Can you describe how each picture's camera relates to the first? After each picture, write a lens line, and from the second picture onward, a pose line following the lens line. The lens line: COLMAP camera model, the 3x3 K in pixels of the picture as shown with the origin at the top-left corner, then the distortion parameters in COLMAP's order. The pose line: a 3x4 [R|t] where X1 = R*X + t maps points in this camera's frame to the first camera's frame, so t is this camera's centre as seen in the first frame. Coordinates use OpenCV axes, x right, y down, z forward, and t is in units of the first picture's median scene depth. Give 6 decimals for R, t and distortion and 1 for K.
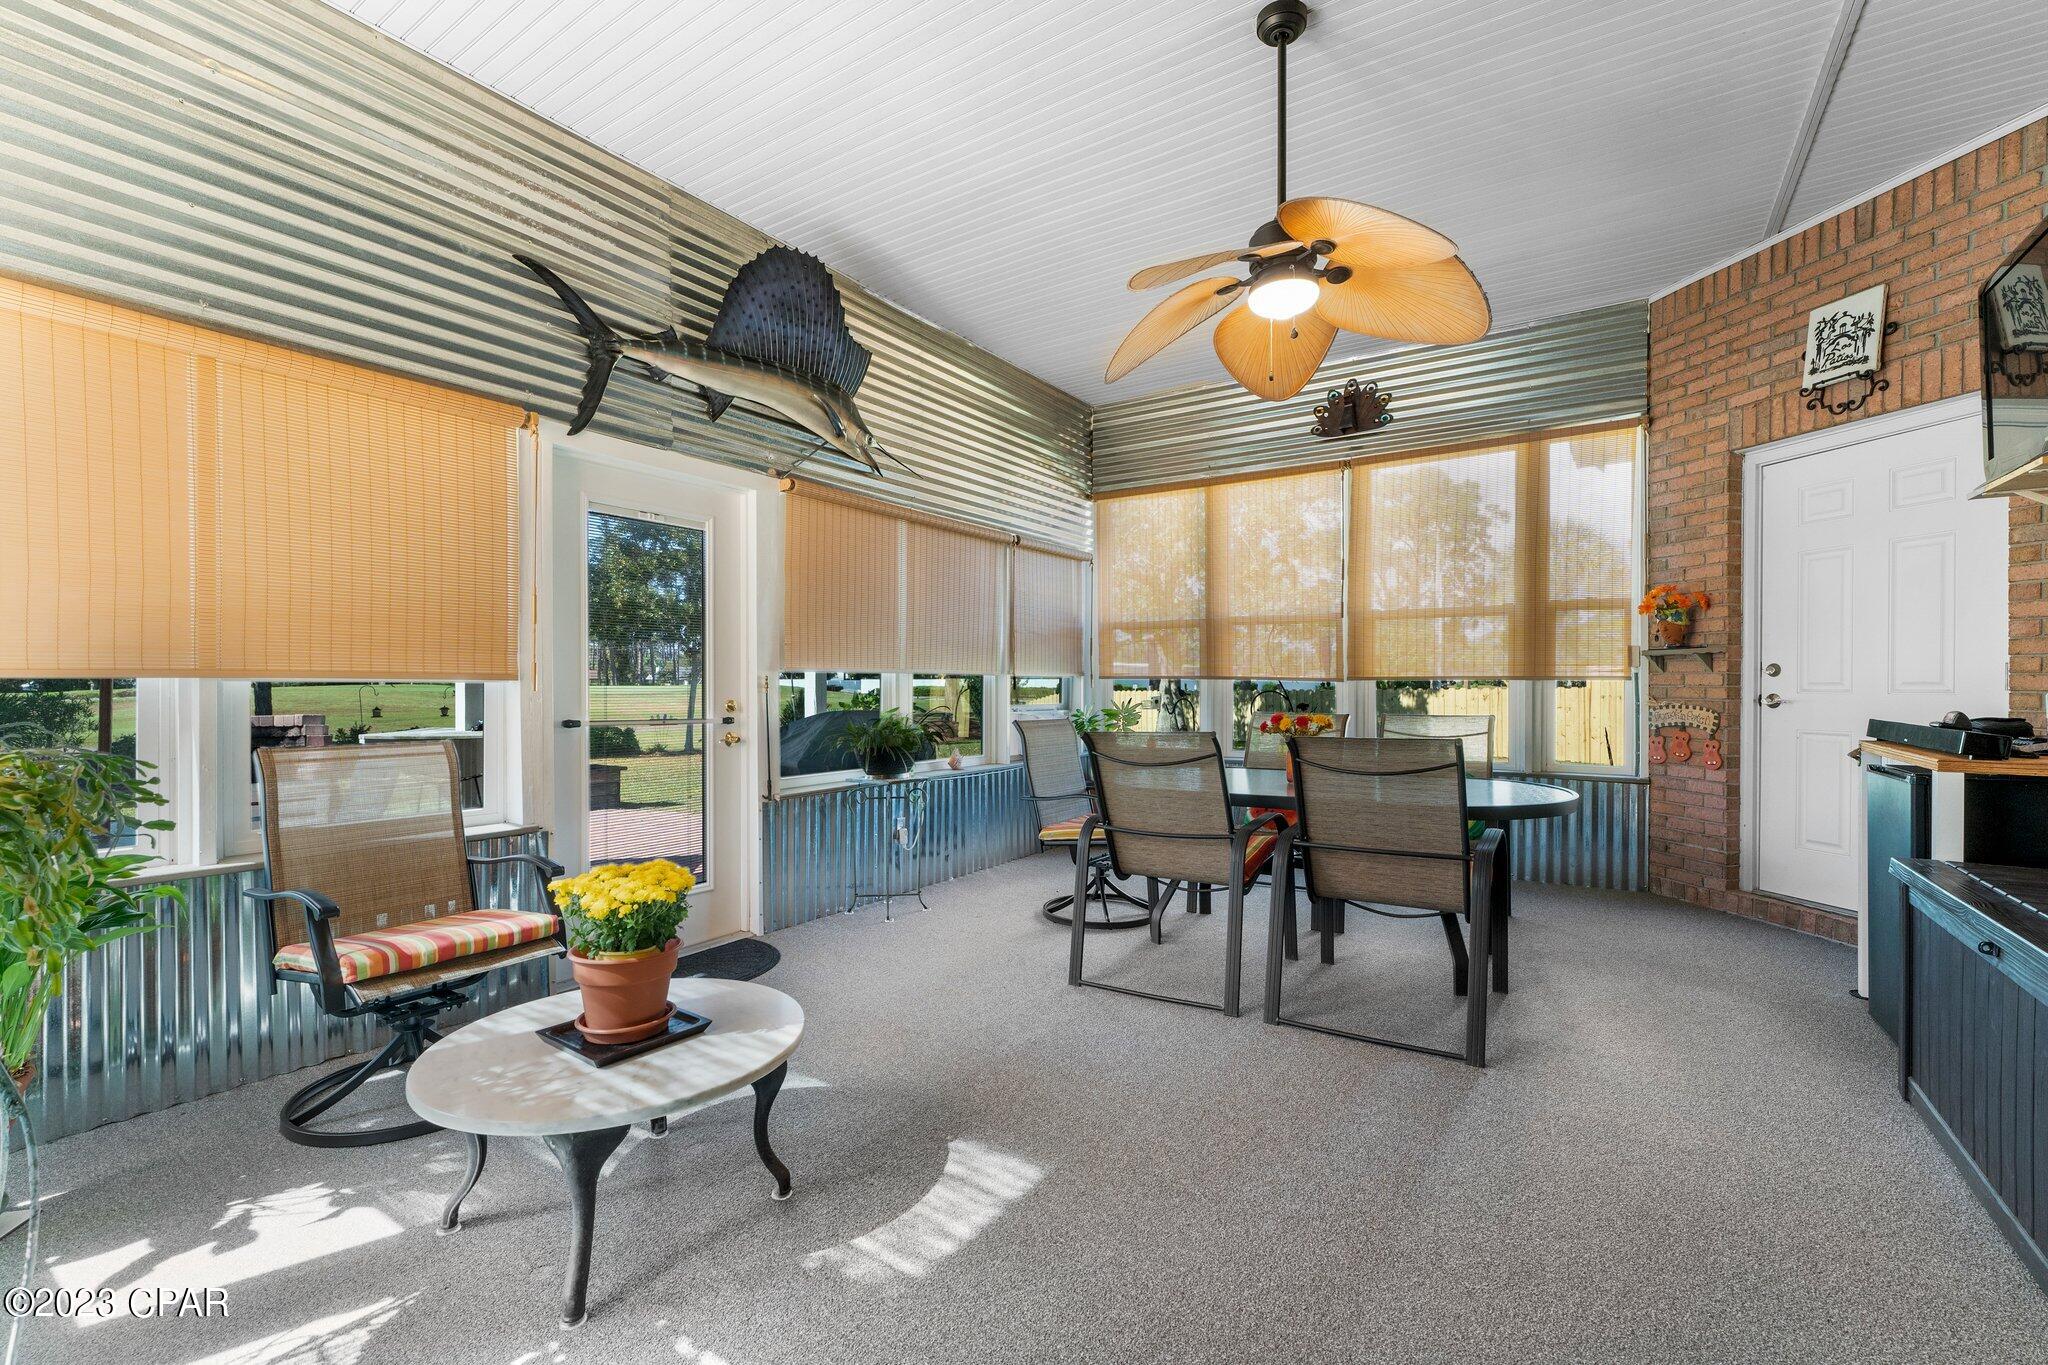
lens RADIAL K [[877.8, 0, 1015.8], [0, 877.8, 683.0], [0, 0, 1]] dist [-0.003162, -0.000029]
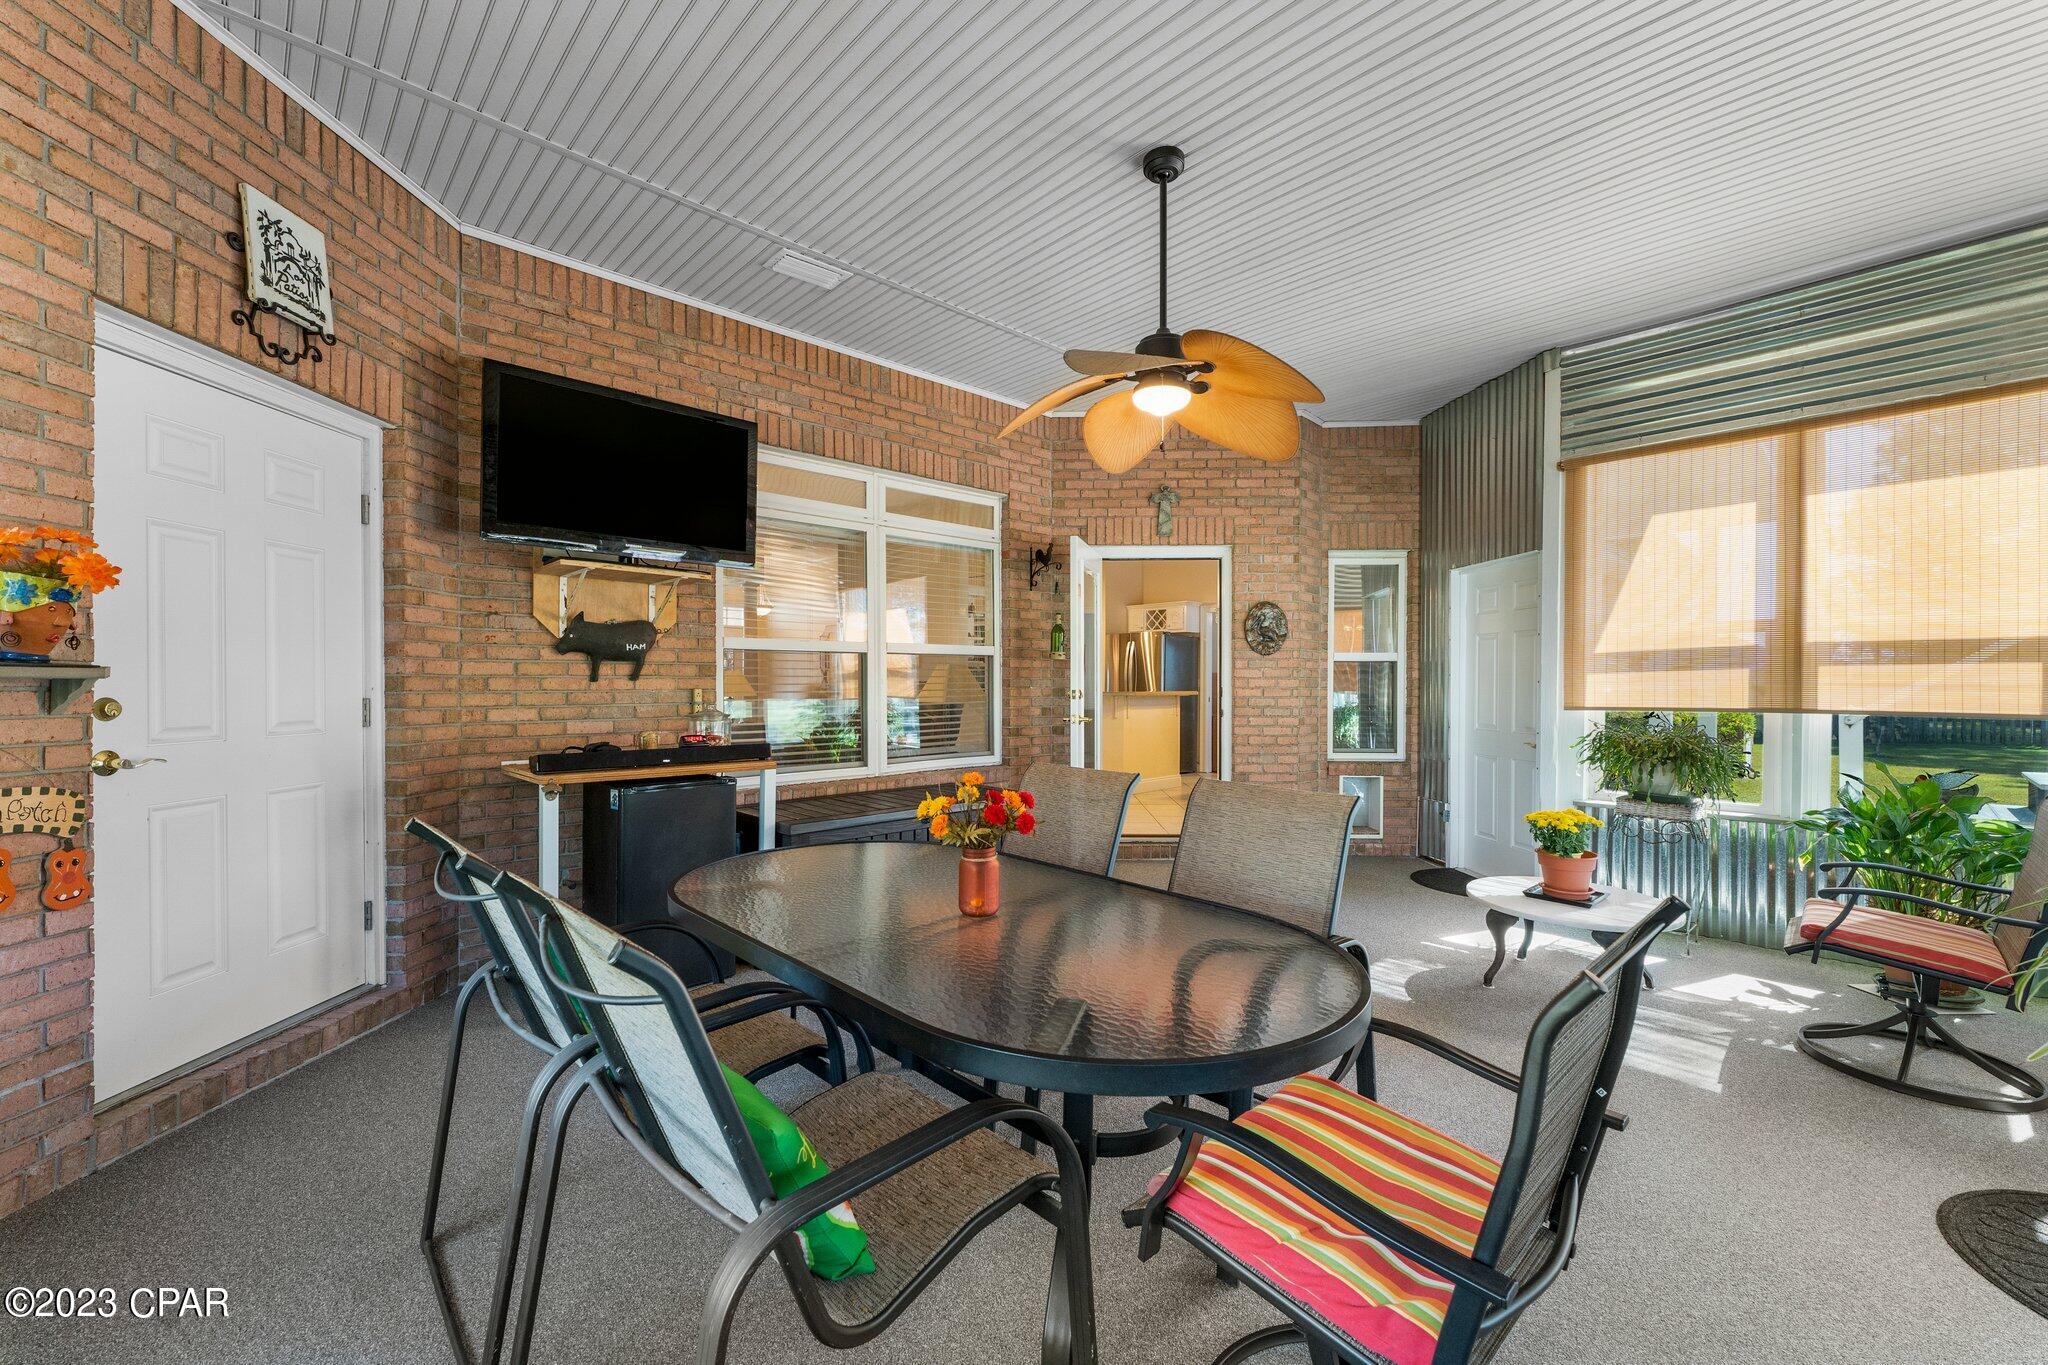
lens RADIAL K [[820.4, 0, 1018.6], [0, 820.4, 688.0], [0, 0, 1]] dist [-0.000398, -0.000417]
pose [[-0.976994, -0.003573, 0.213239, 0.164936], [-0.003452, 0.999994, 0.000936, -0.029881], [-0.213241, 0.000178, -0.977000, 1.381943]]
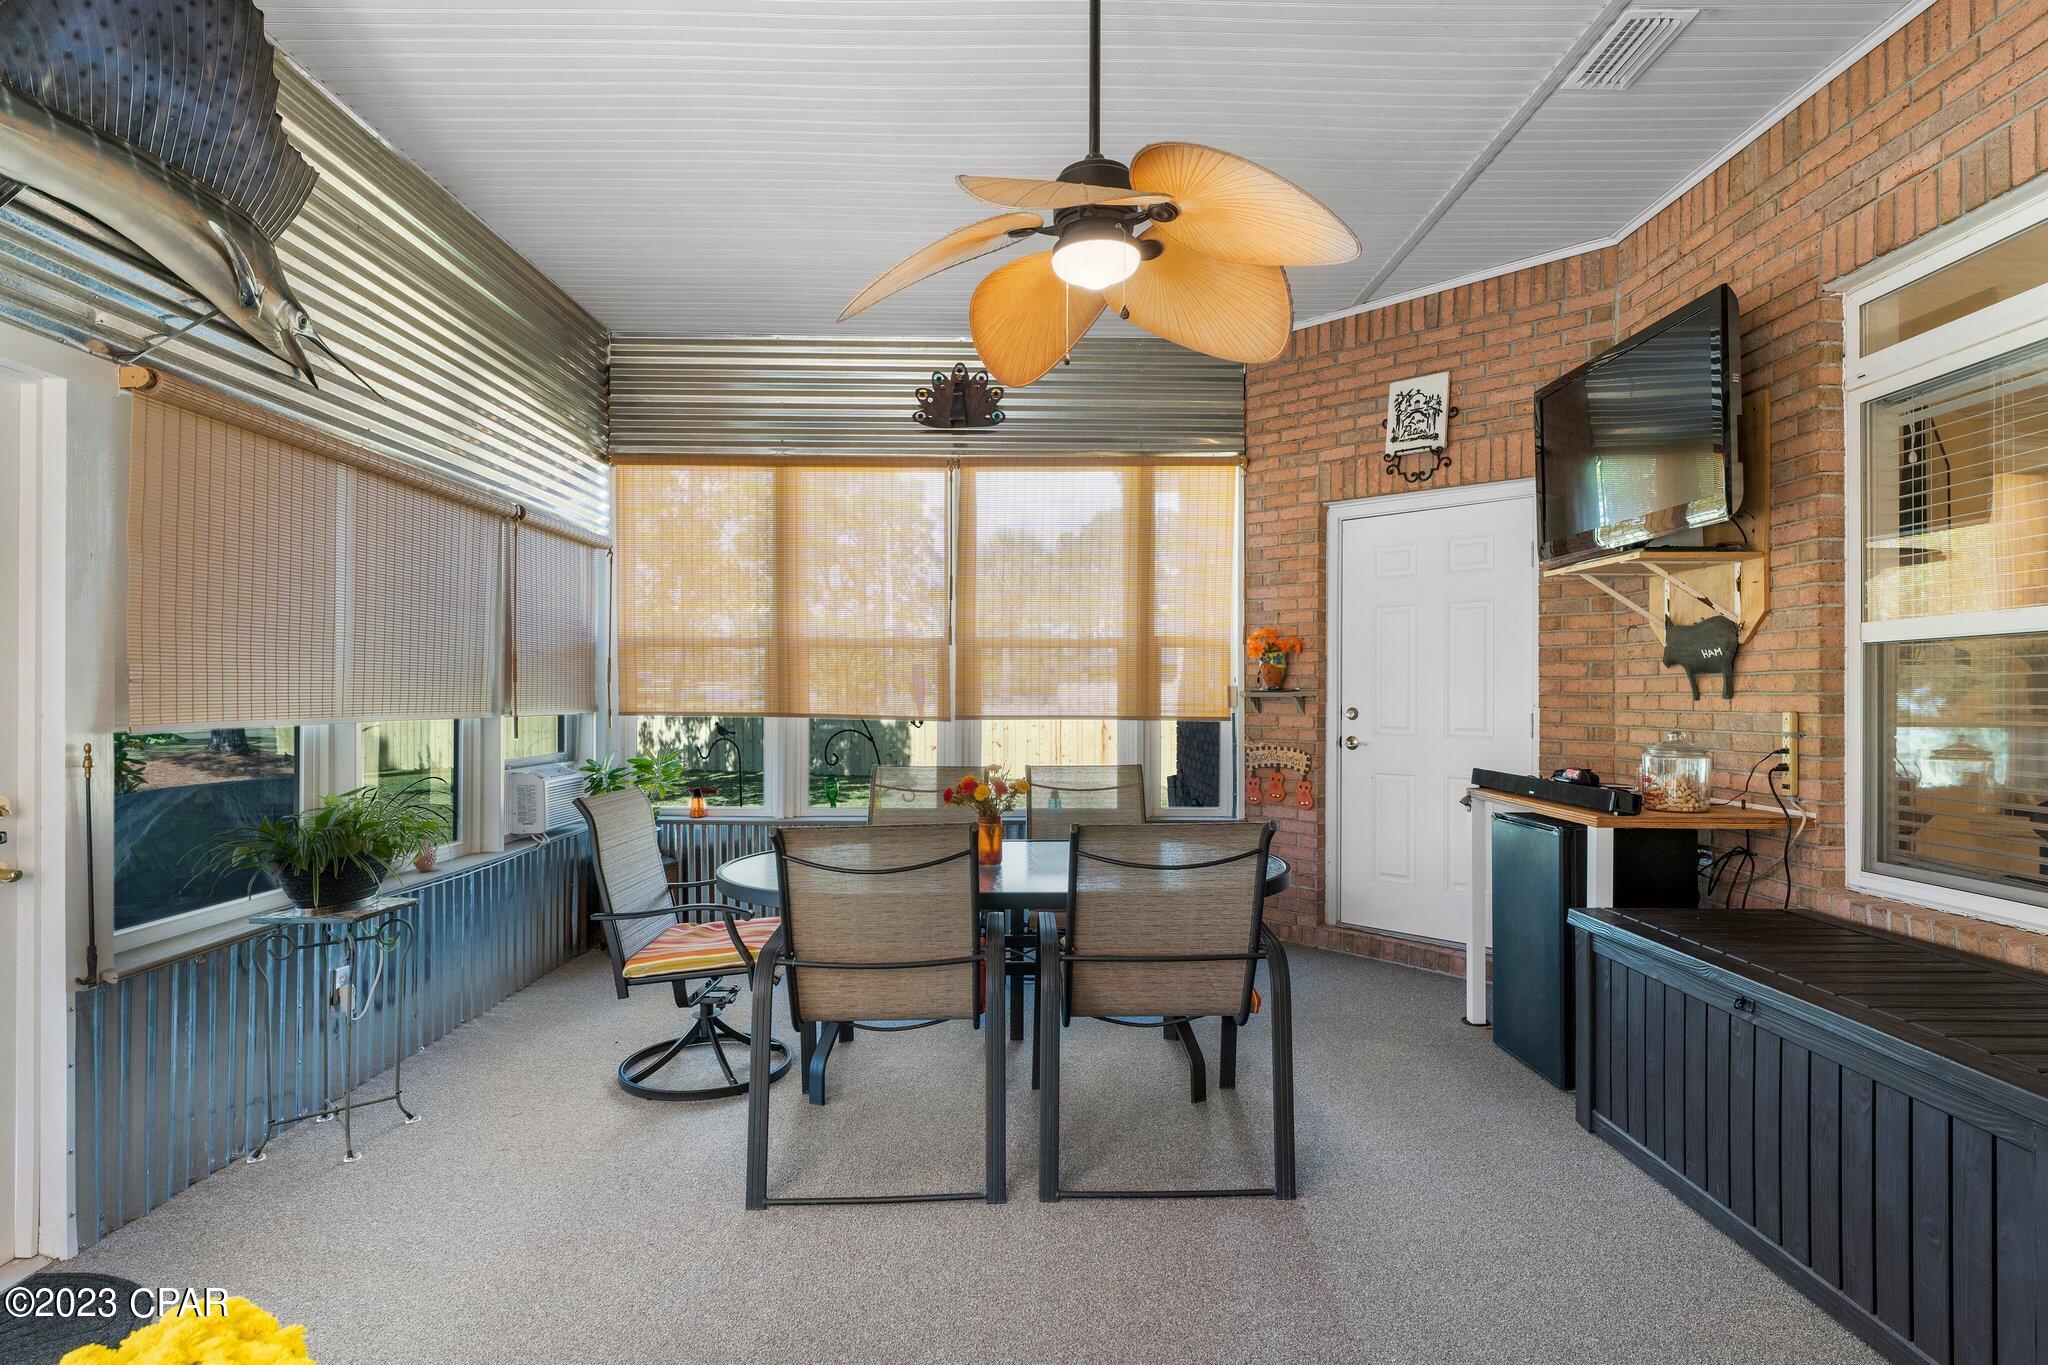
lens RADIAL K [[1040.3, 0, 1024.0], [0, 1040.3, 682.5], [0, 0, 1]] dist [0.000961, 0.000530]
pose [[0.824912, 0.008293, 0.565201, -0.172020], [-0.004216, 0.999955, -0.008518, -0.039674], [-0.565246, 0.004643, 0.824909, 0.183057]]
